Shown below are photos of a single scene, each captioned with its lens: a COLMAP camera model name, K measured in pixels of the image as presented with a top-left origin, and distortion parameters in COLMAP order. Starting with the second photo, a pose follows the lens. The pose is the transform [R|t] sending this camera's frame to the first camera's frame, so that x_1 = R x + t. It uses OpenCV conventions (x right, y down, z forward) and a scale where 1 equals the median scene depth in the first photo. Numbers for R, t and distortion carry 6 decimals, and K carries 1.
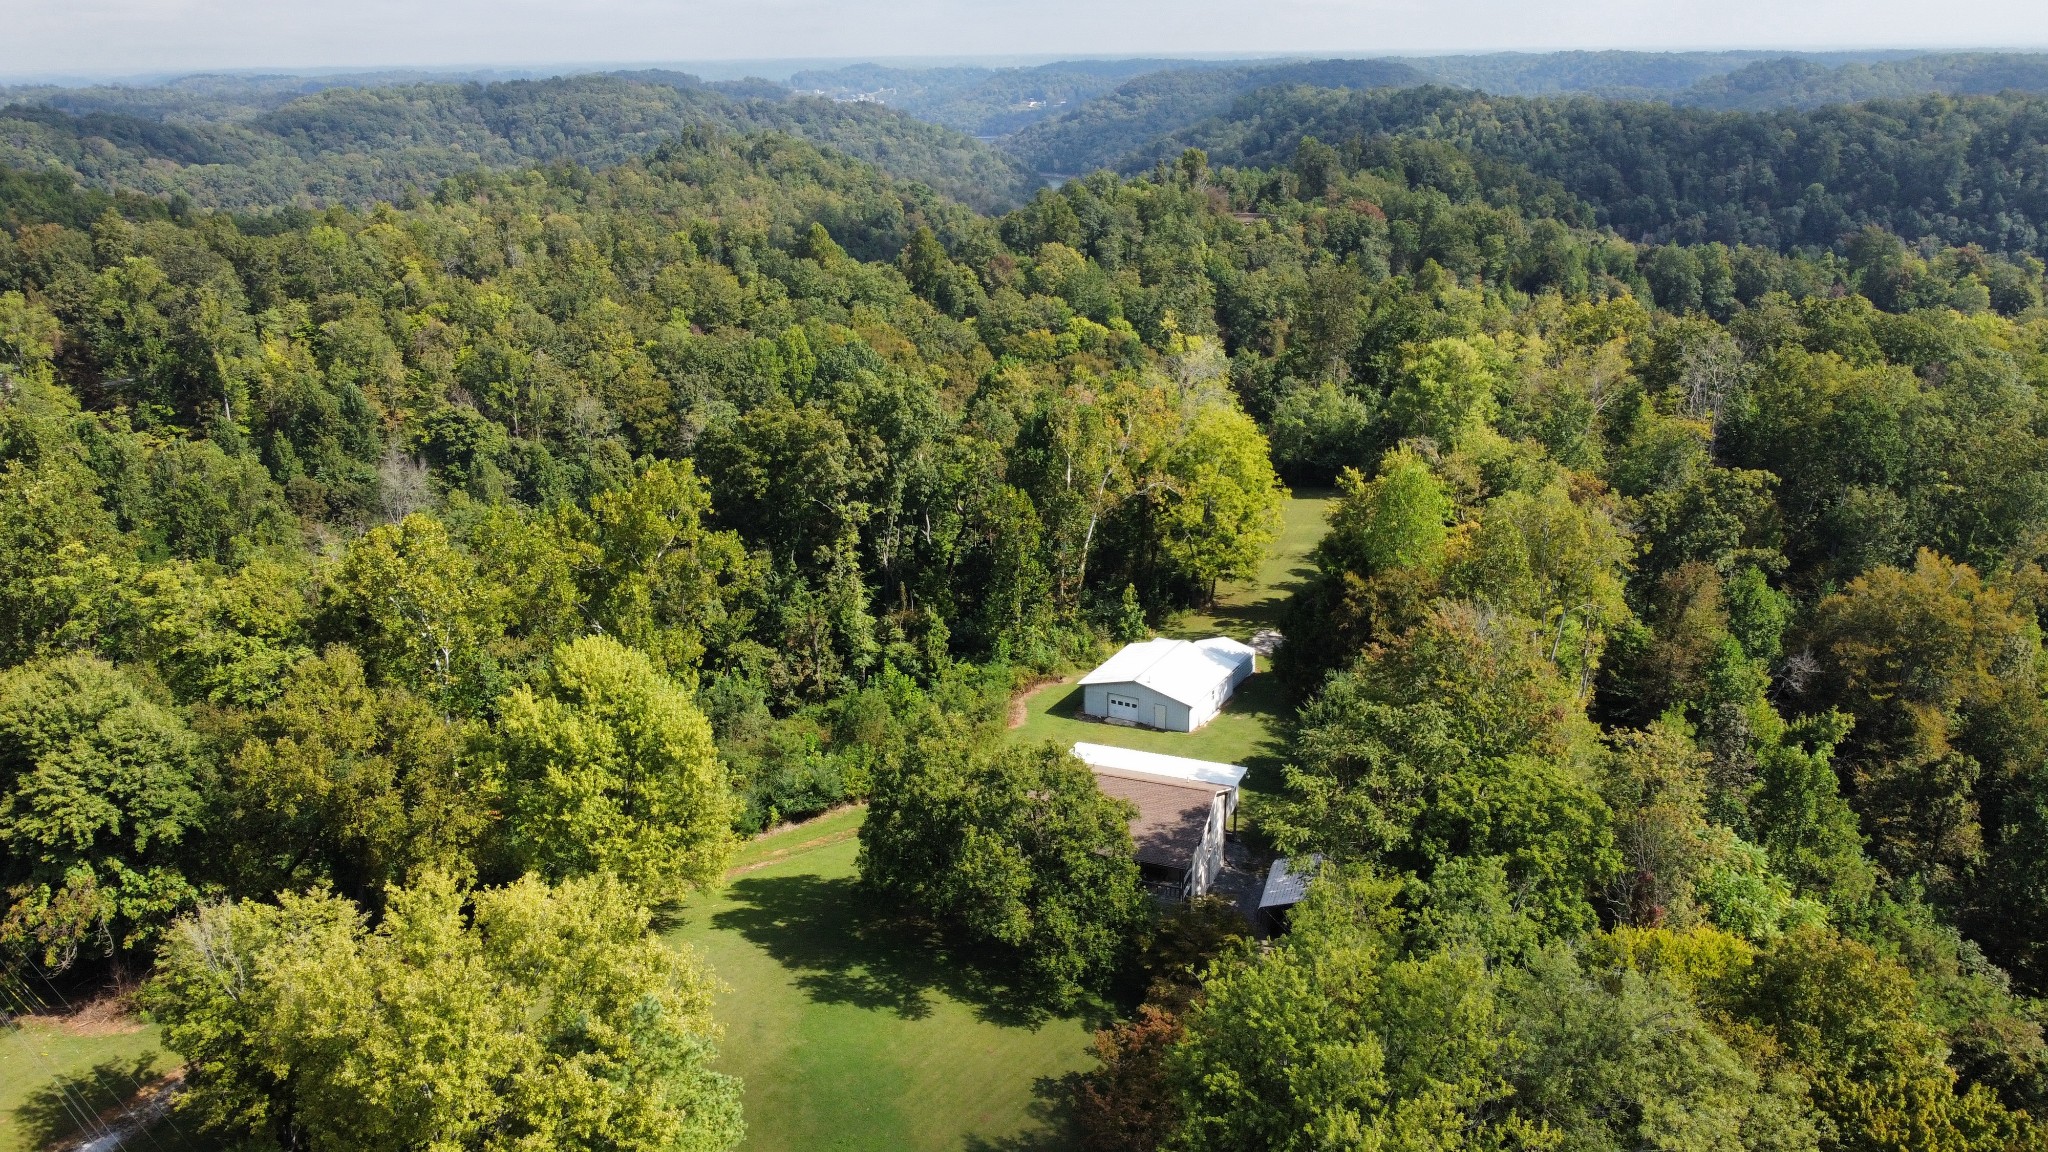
lens RADIAL K [[1559.6, 0, 1017.8], [0, 1559.6, 576.2], [0, 0, 1]] dist [-0.014013, -0.004967]
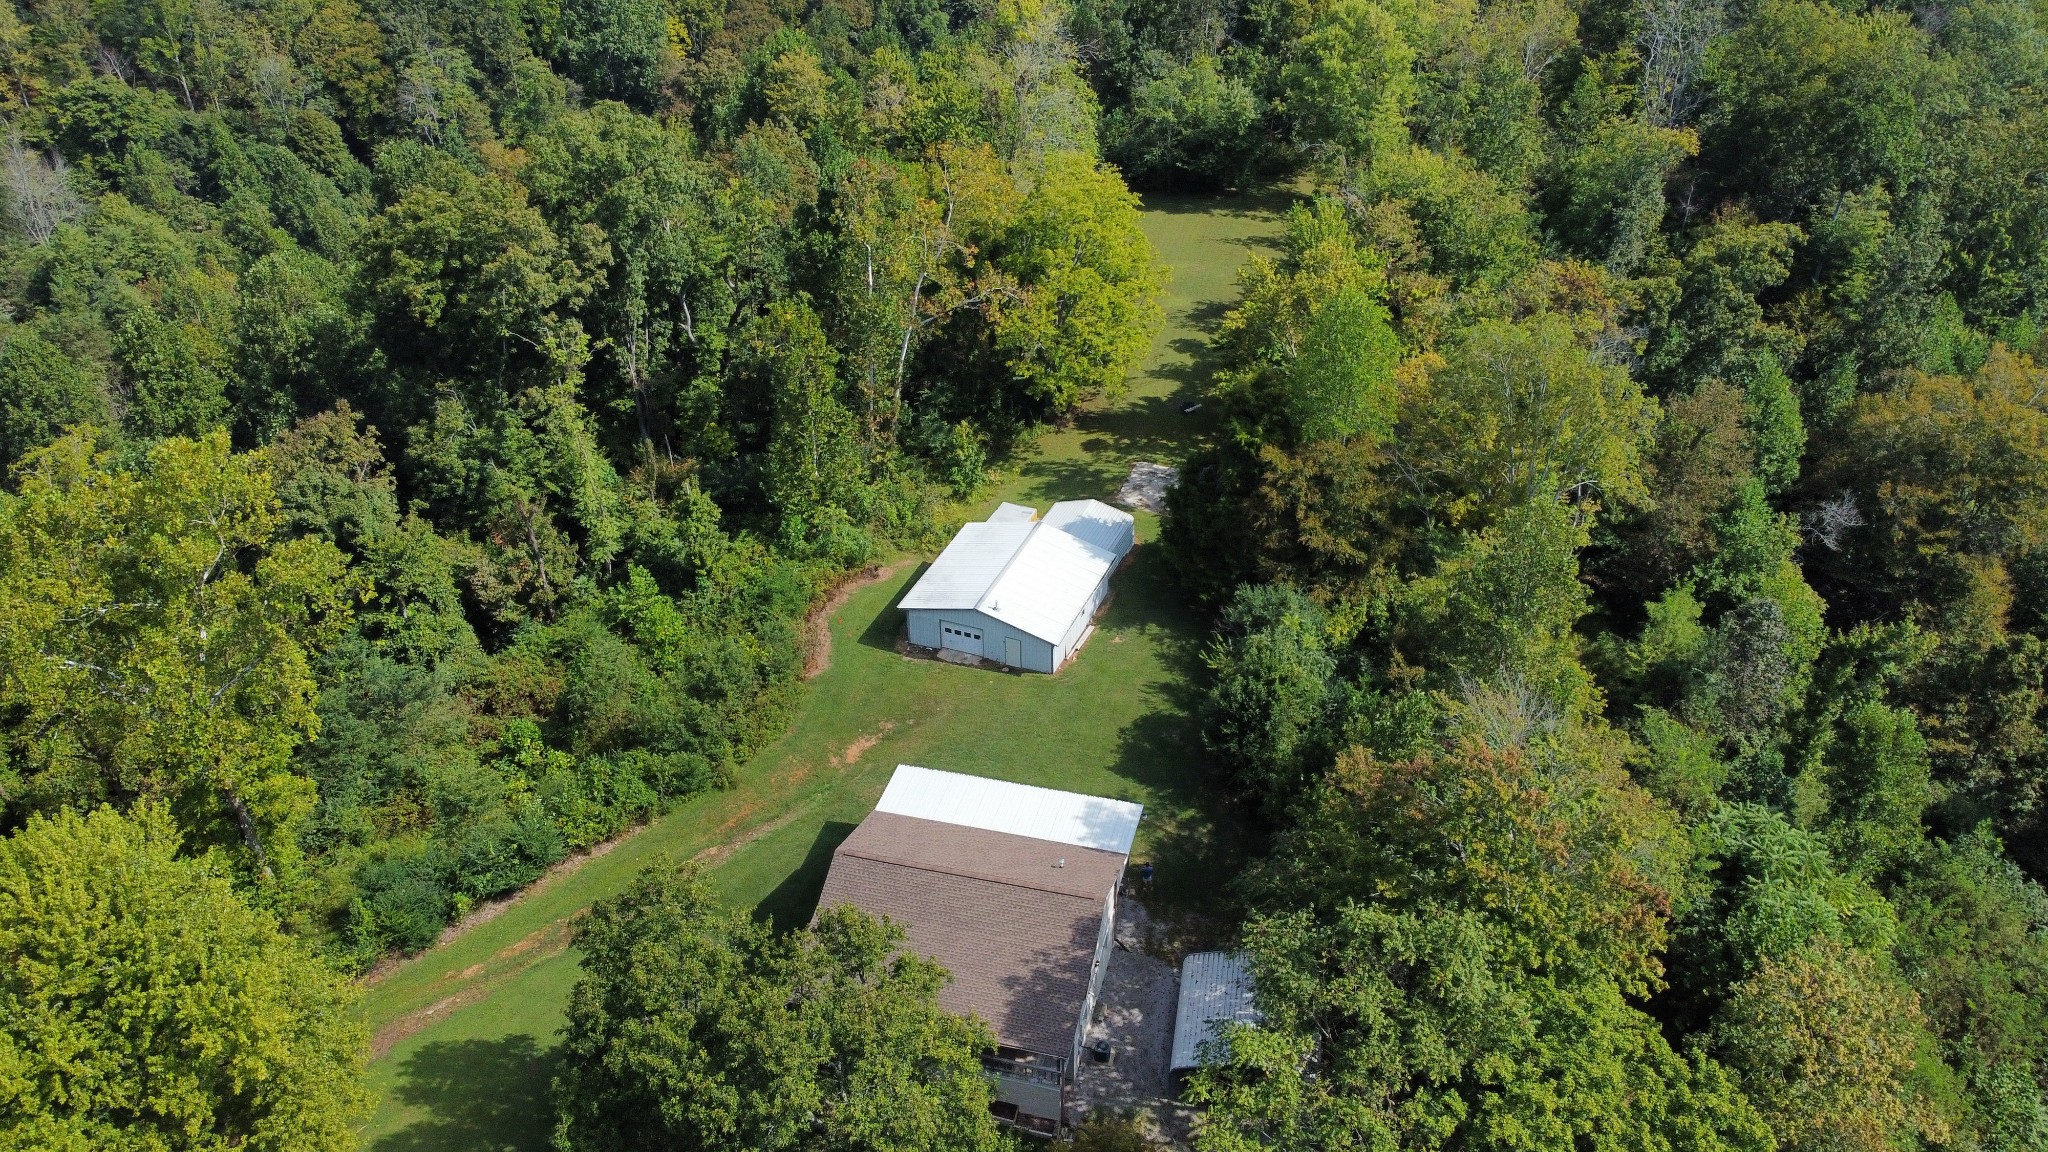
lens RADIAL K [[1559.6, 0, 1036.1], [0, 1559.6, 578.0], [0, 0, 1]] dist [-0.014013, -0.004967]
pose [[0.992430, -0.069397, 0.101320, 0.026175], [0.039448, 0.961451, 0.272131, -0.121214], [-0.116300, -0.266074, 0.956911, 0.265337]]
